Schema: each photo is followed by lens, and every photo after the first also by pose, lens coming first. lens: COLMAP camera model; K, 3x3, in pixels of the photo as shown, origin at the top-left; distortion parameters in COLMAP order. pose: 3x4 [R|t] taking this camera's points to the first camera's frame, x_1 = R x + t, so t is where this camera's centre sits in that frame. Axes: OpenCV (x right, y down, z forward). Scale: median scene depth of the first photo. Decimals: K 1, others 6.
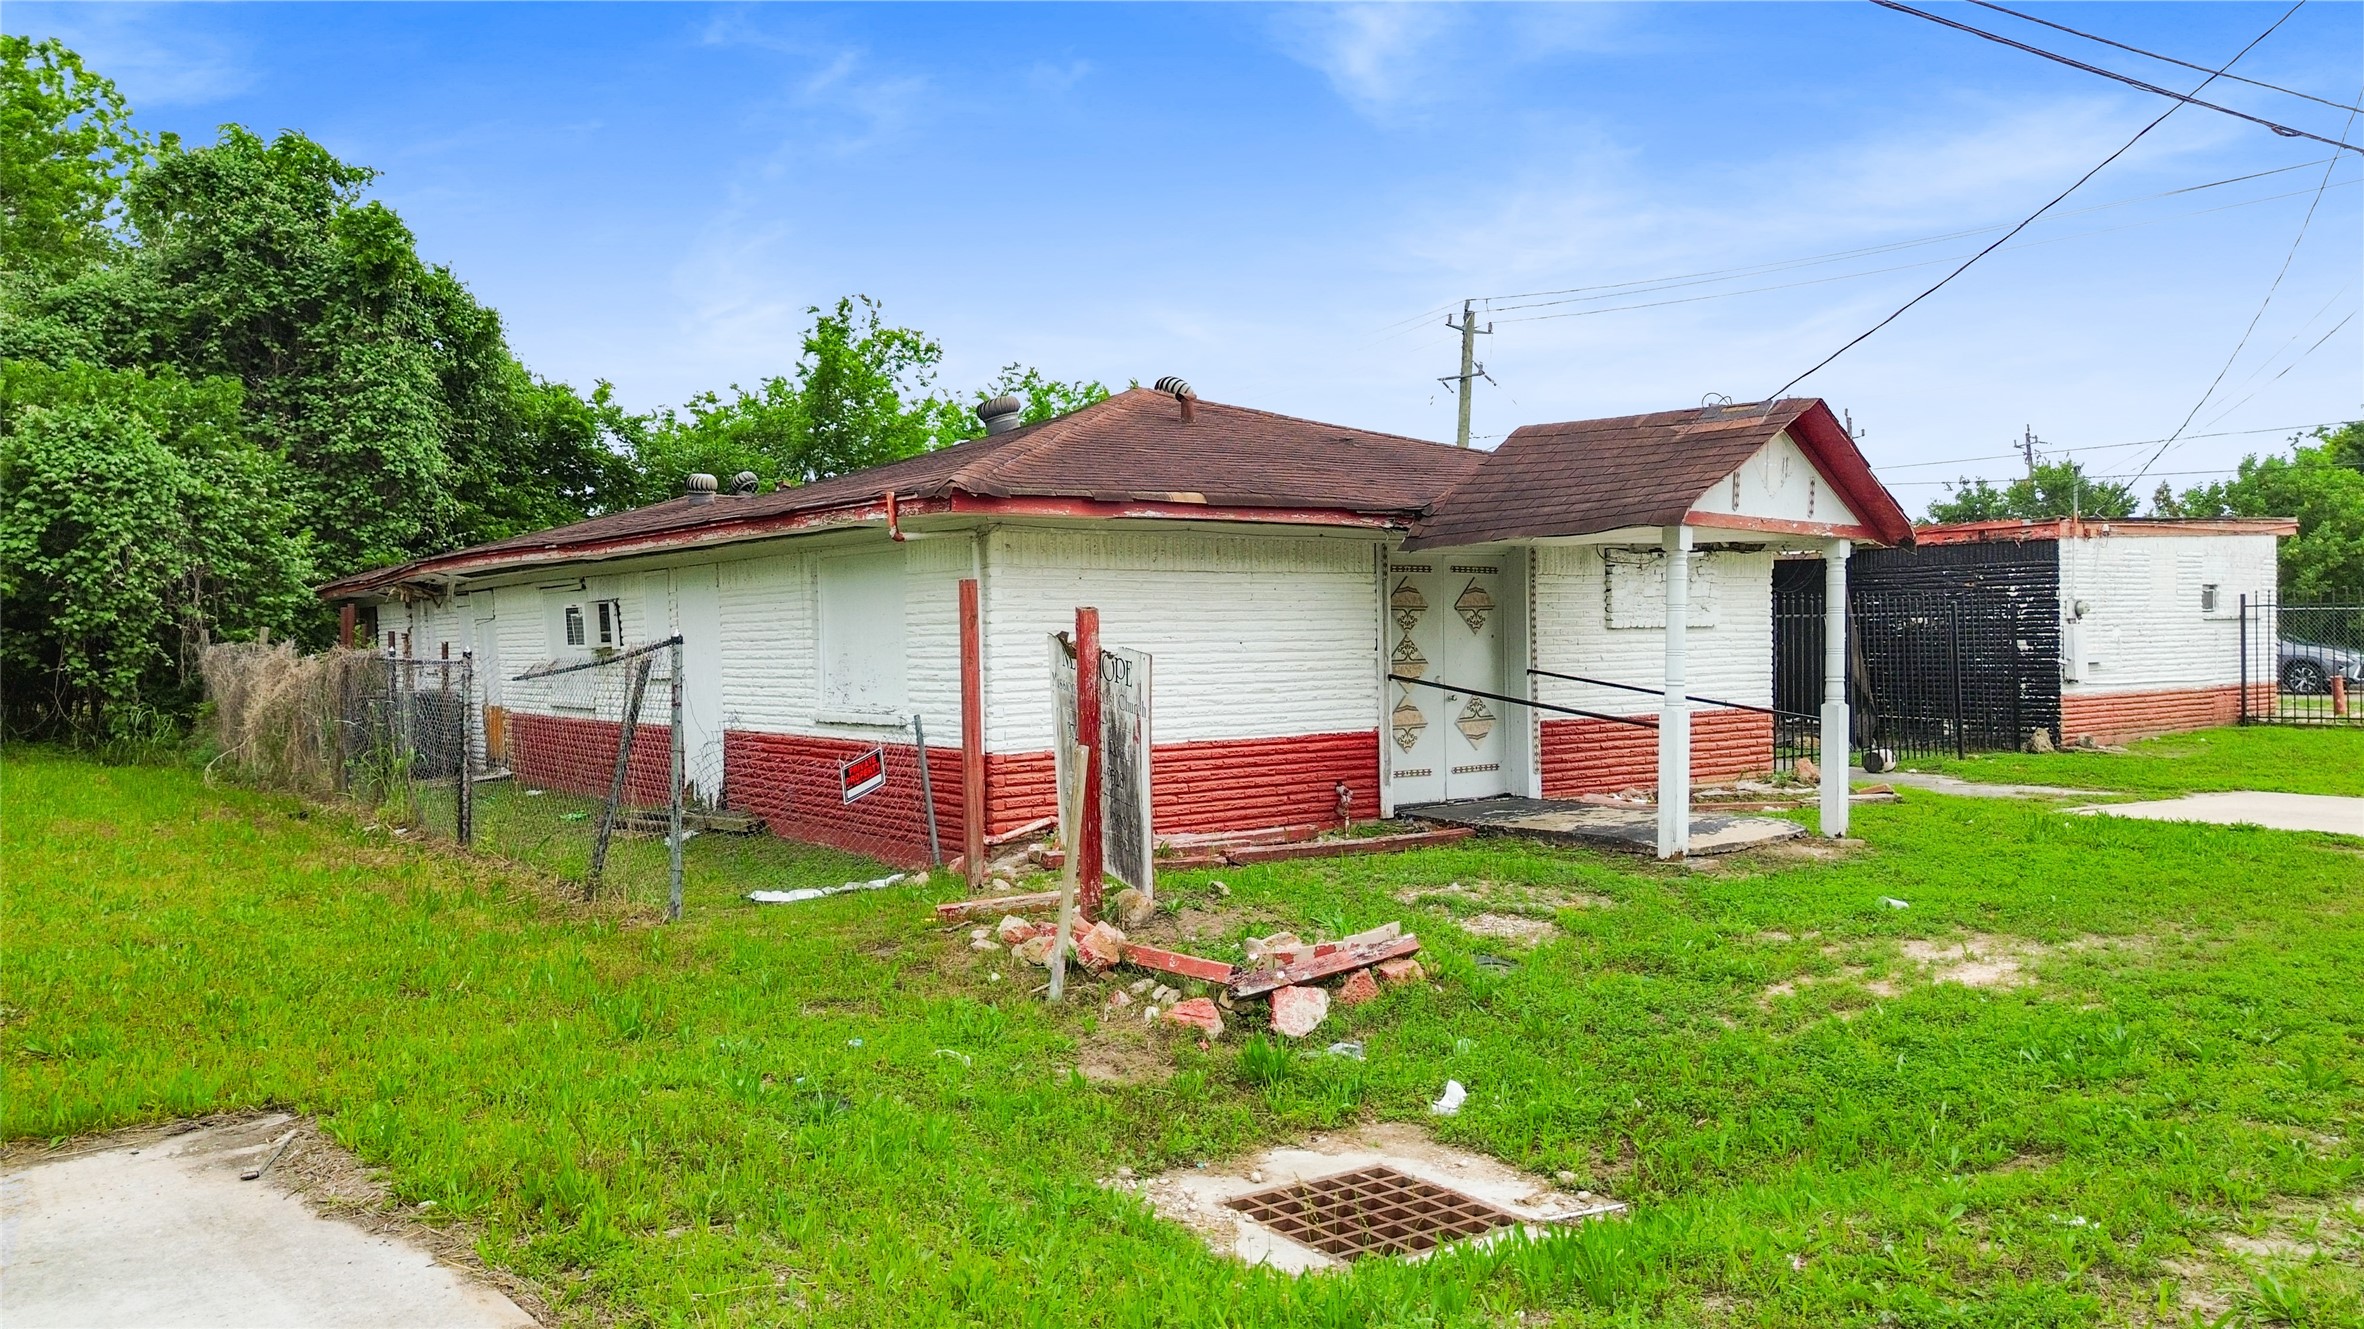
lens RADIAL K [[1672.7, 0, 1187.1], [0, 1672.7, 653.5], [0, 0, 1]] dist [0.084540, -0.098733]
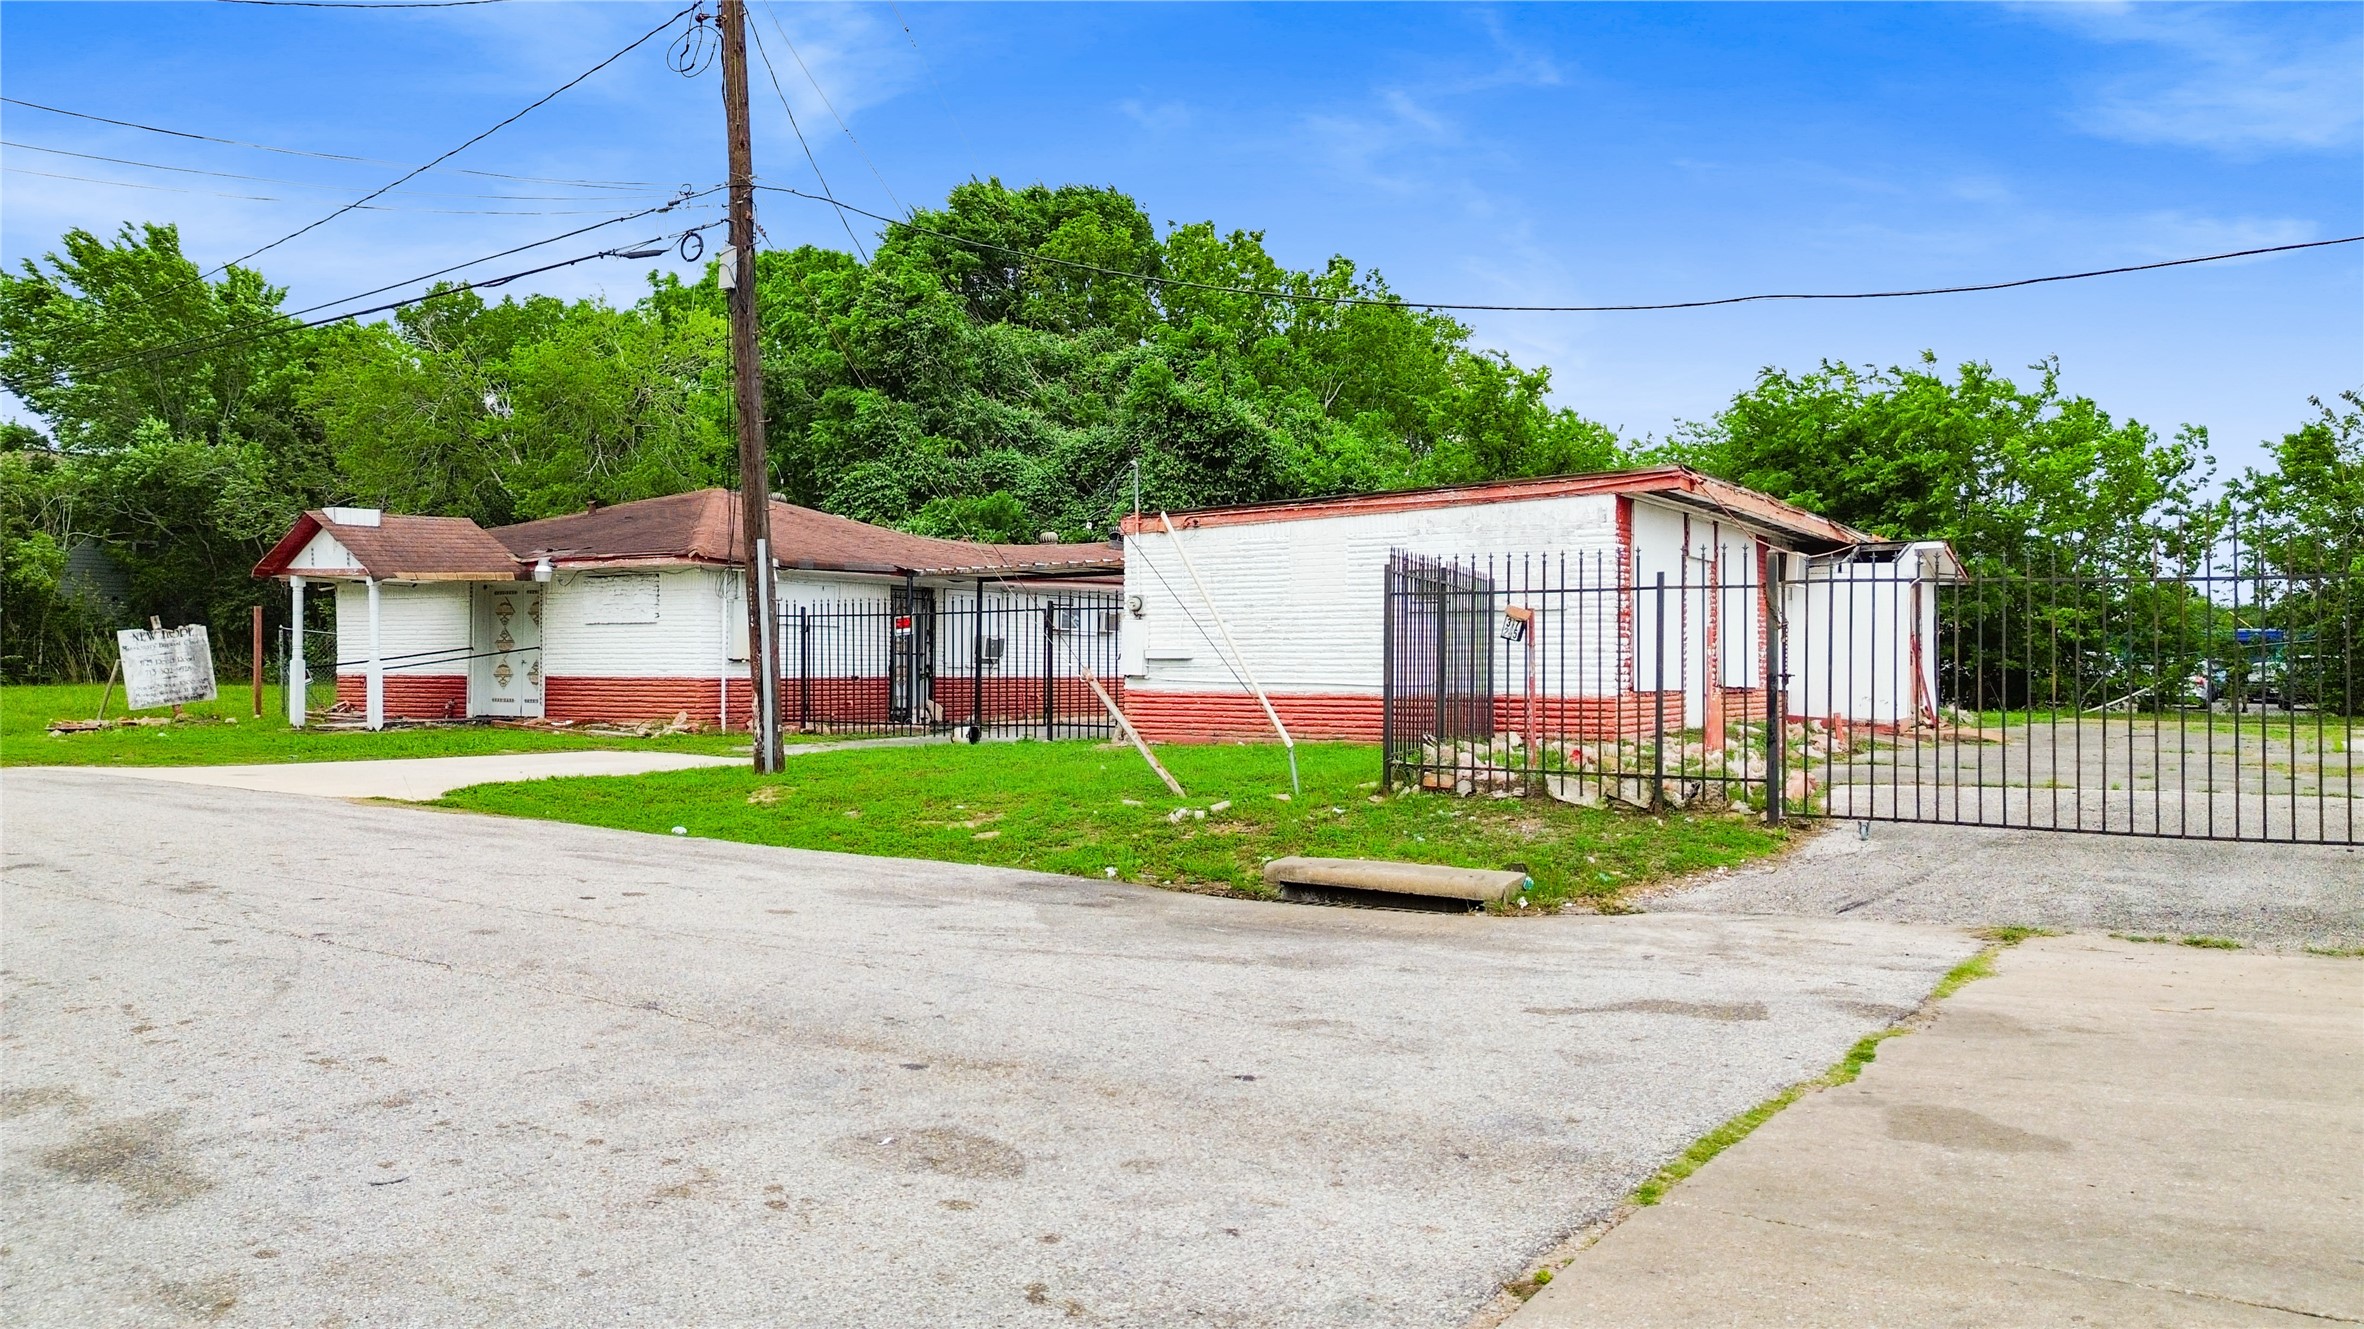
lens RADIAL K [[1672.7, 0, 1187.1], [0, 1672.7, 653.5], [0, 0, 1]] dist [0.084540, -0.098733]
pose [[0.381607, 0.007361, -0.924295, 2.260280], [-0.015974, 0.999871, 0.001368, 0.003538], [0.924187, 0.014243, 0.381675, 0.999270]]
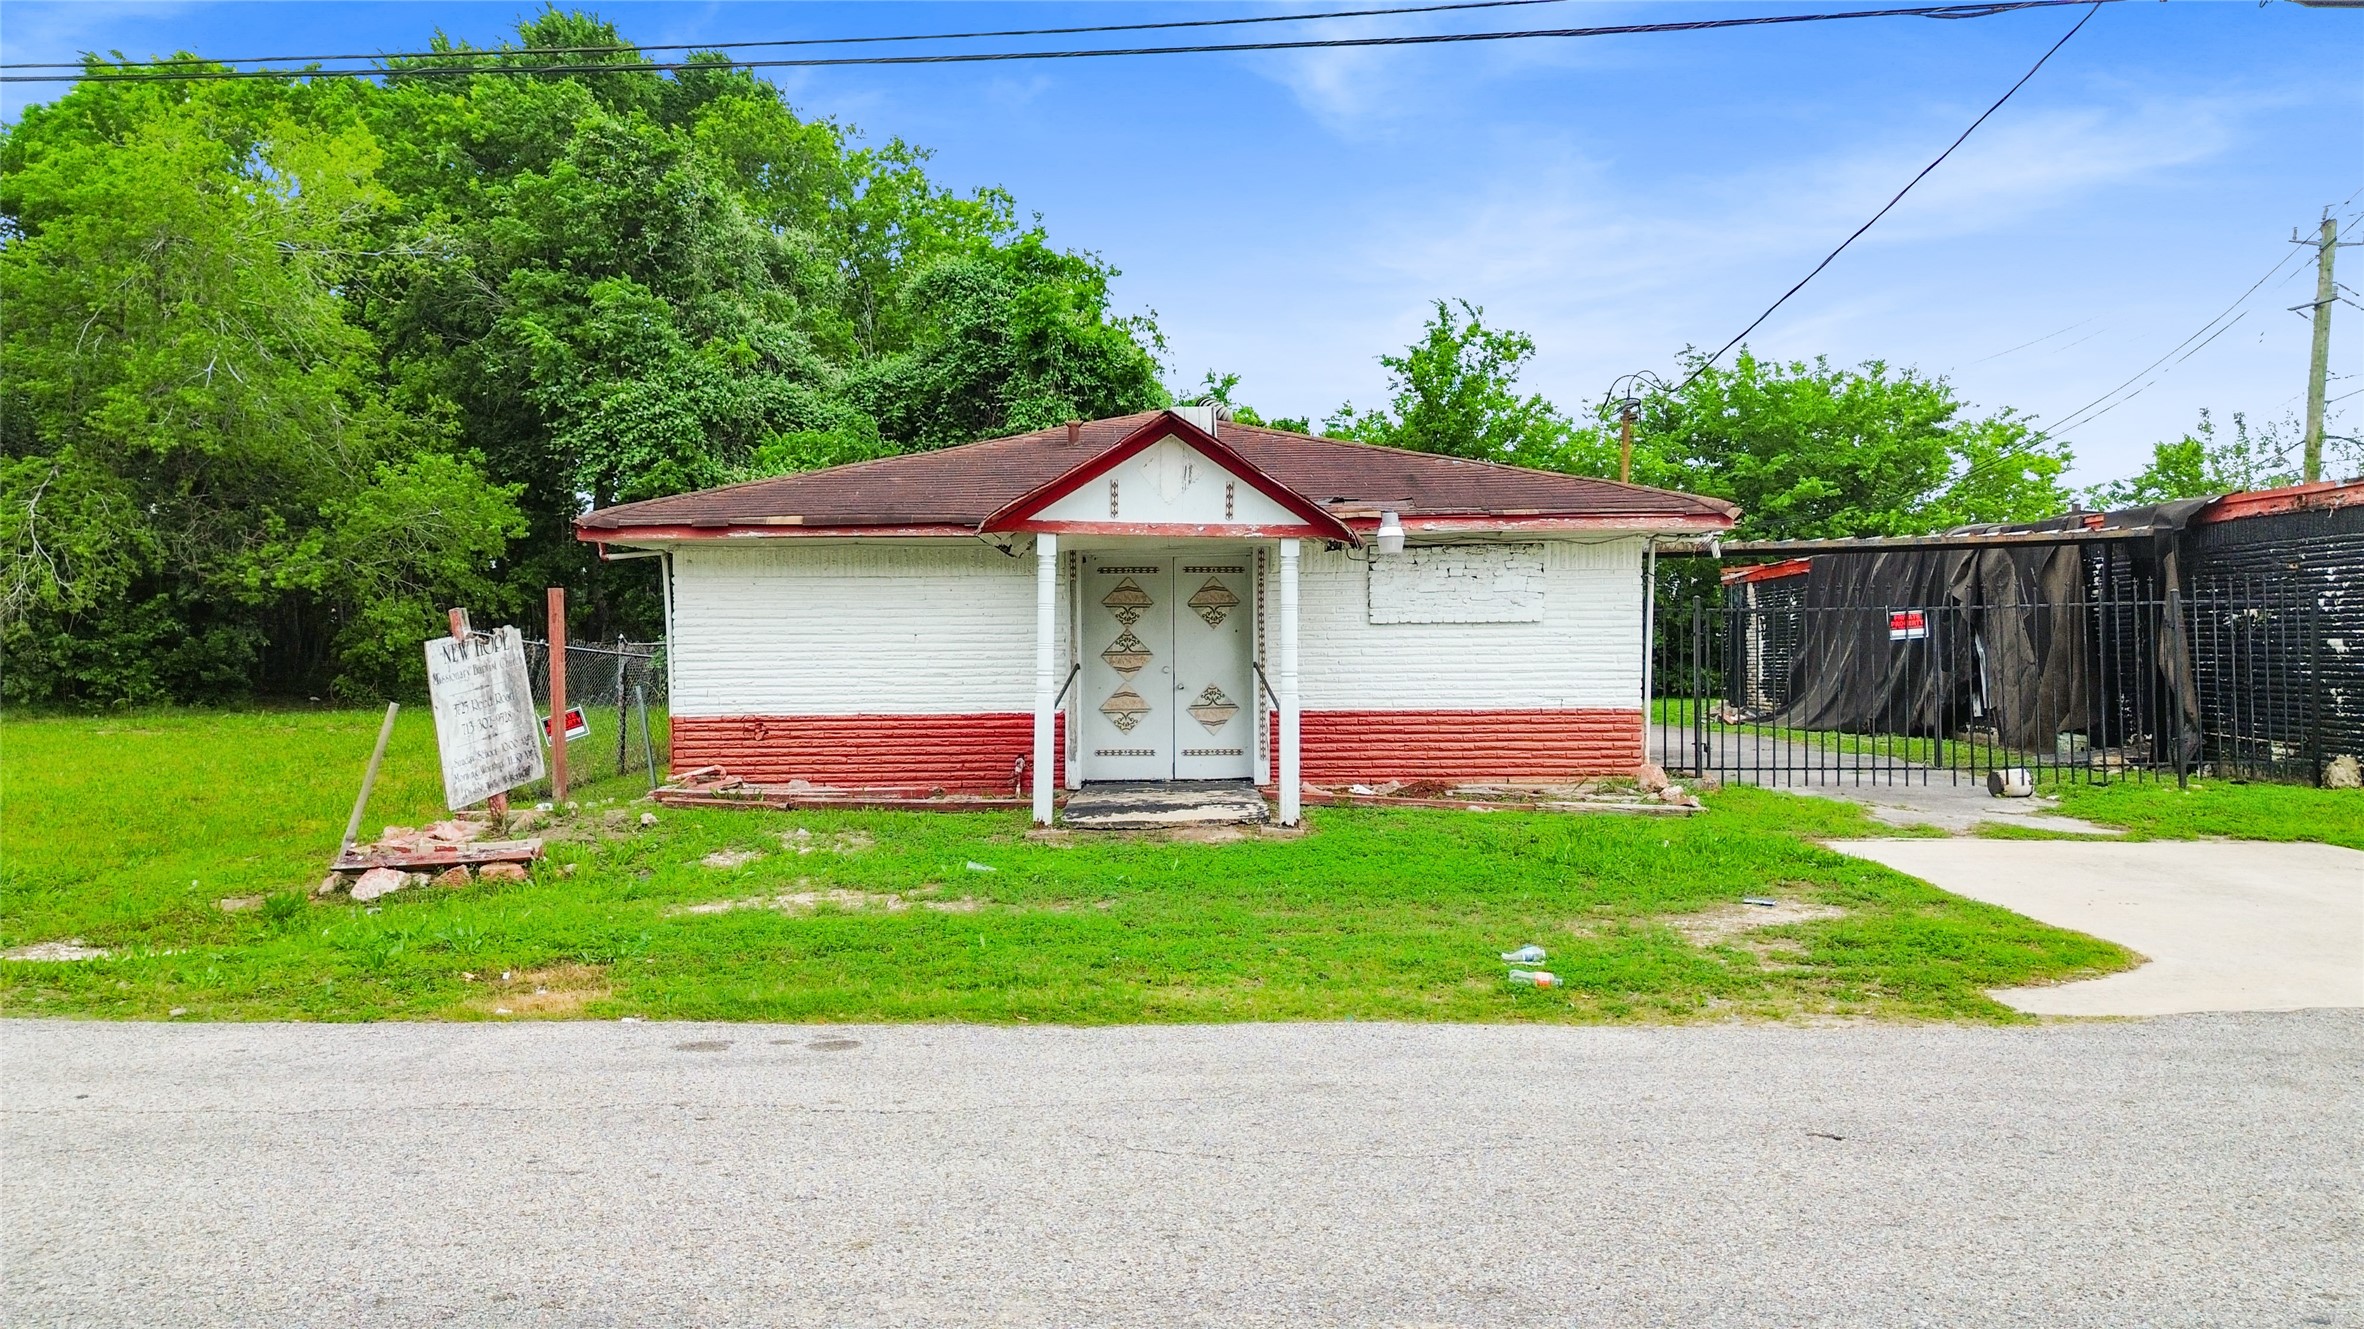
lens RADIAL K [[1664.4, 0, 1187.8], [0, 1664.4, 649.0], [0, 0, 1]] dist [0.087148, -0.103145]
pose [[0.797622, 0.012364, -0.603031, 0.848896], [-0.009673, 0.999924, 0.007707, -0.006833], [0.603080, -0.000314, 0.797680, 0.138066]]
